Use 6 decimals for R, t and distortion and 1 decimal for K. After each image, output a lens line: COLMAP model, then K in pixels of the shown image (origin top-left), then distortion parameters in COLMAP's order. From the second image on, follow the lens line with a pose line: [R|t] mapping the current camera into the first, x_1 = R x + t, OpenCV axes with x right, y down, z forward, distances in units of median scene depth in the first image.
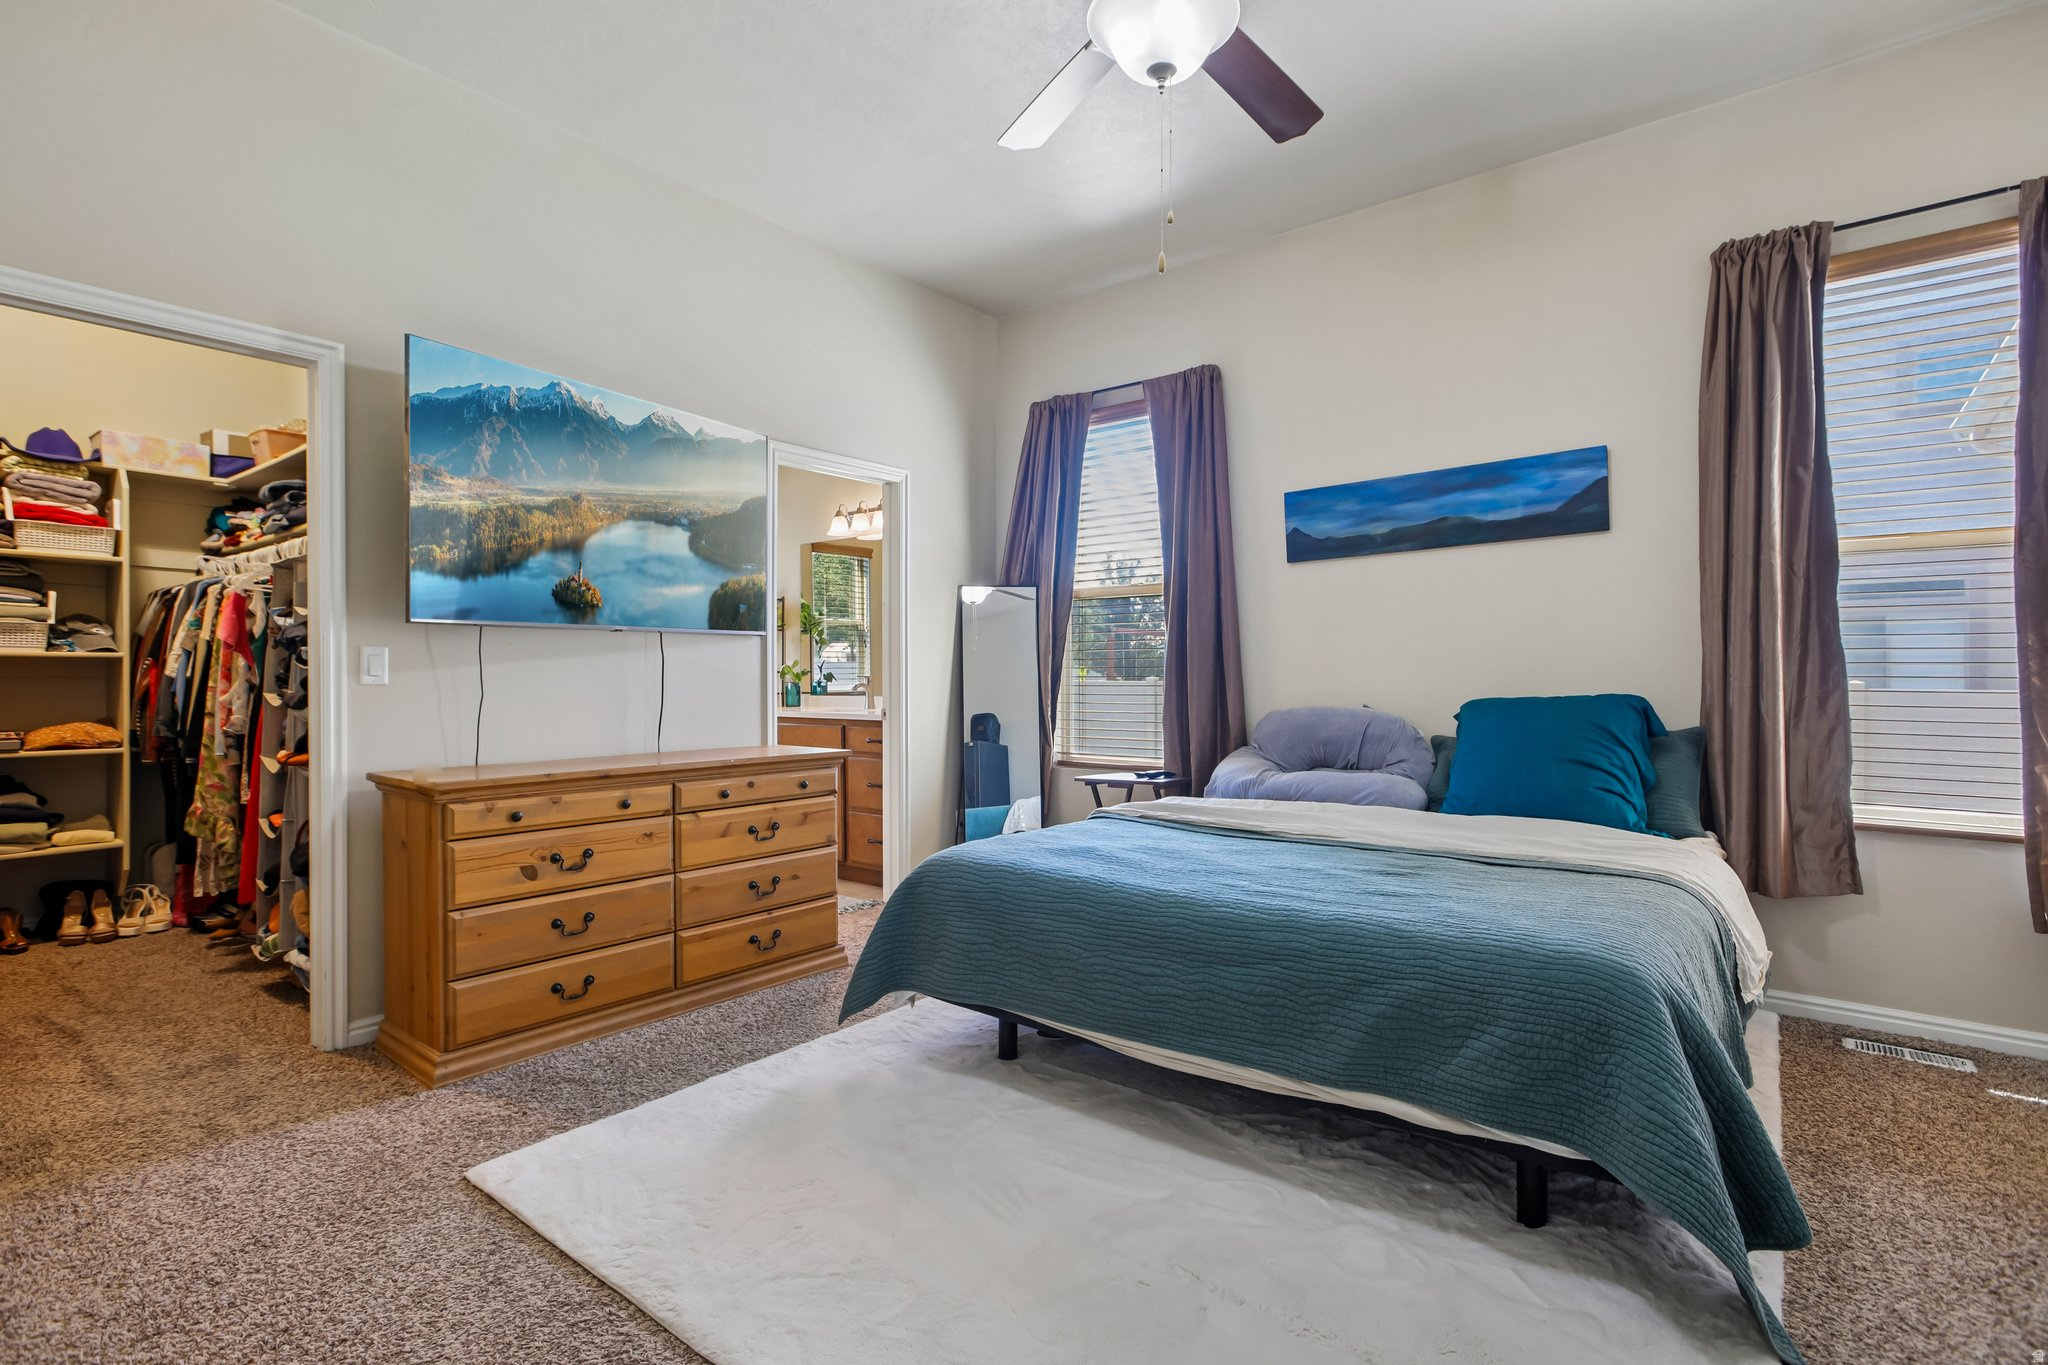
lens RADIAL K [[982.2, 0, 1027.8], [0, 982.2, 684.7], [0, 0, 1]] dist [-0.020965, 0.018014]
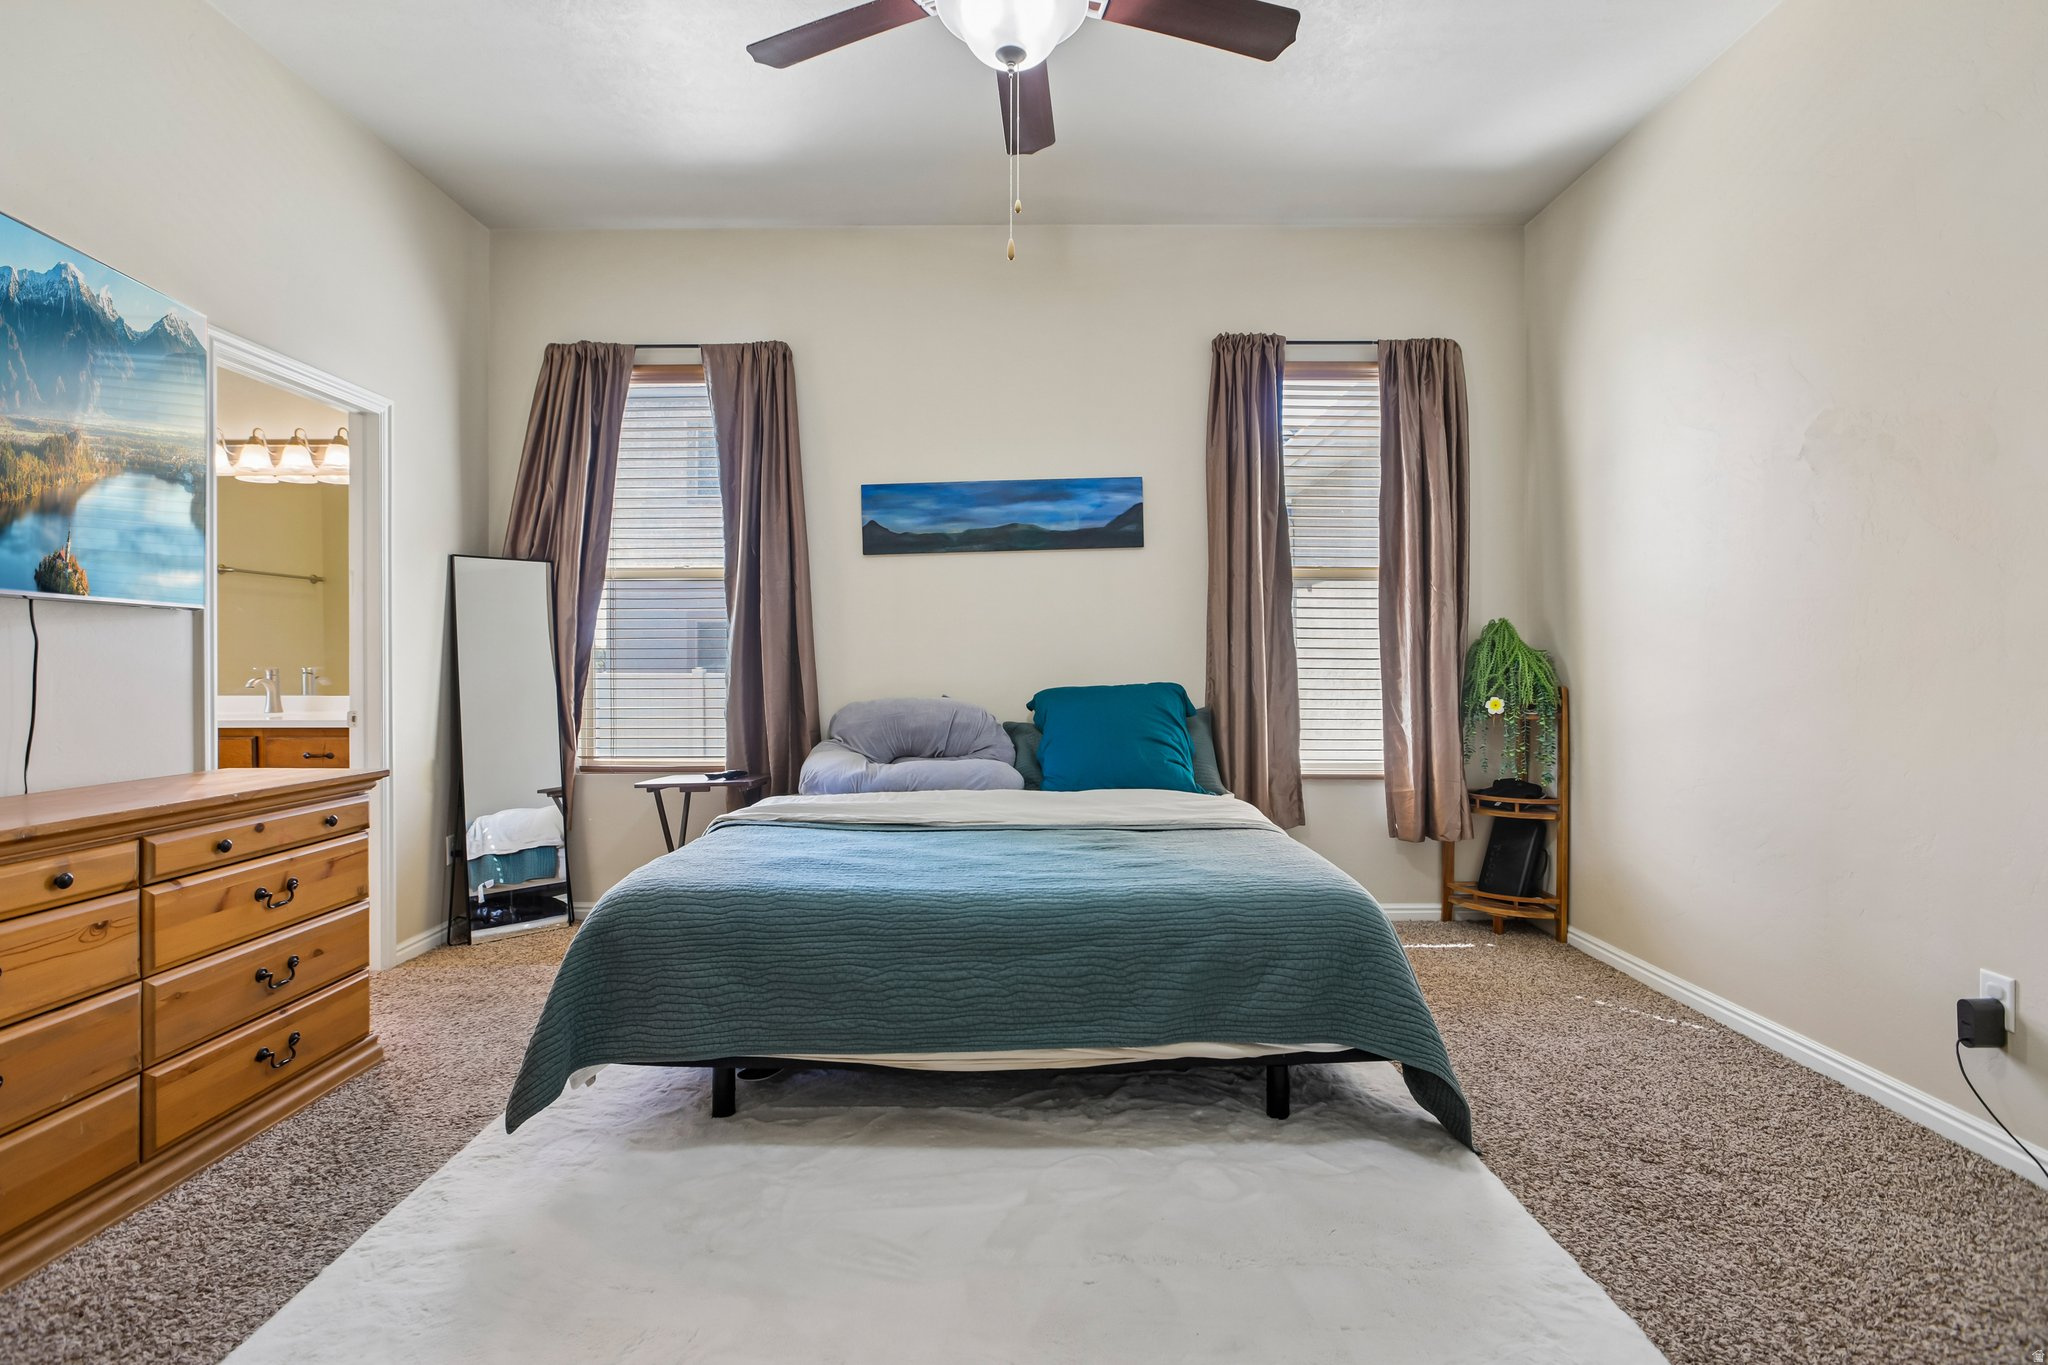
lens RADIAL K [[982.2, 0, 1038.3], [0, 982.2, 666.6], [0, 0, 1]] dist [-0.020965, 0.018014]
pose [[0.786613, -0.001379, 0.617445, -0.267617], [0.005673, 0.999971, -0.004994, -0.004381], [-0.617420, 0.007431, 0.786599, 0.123421]]
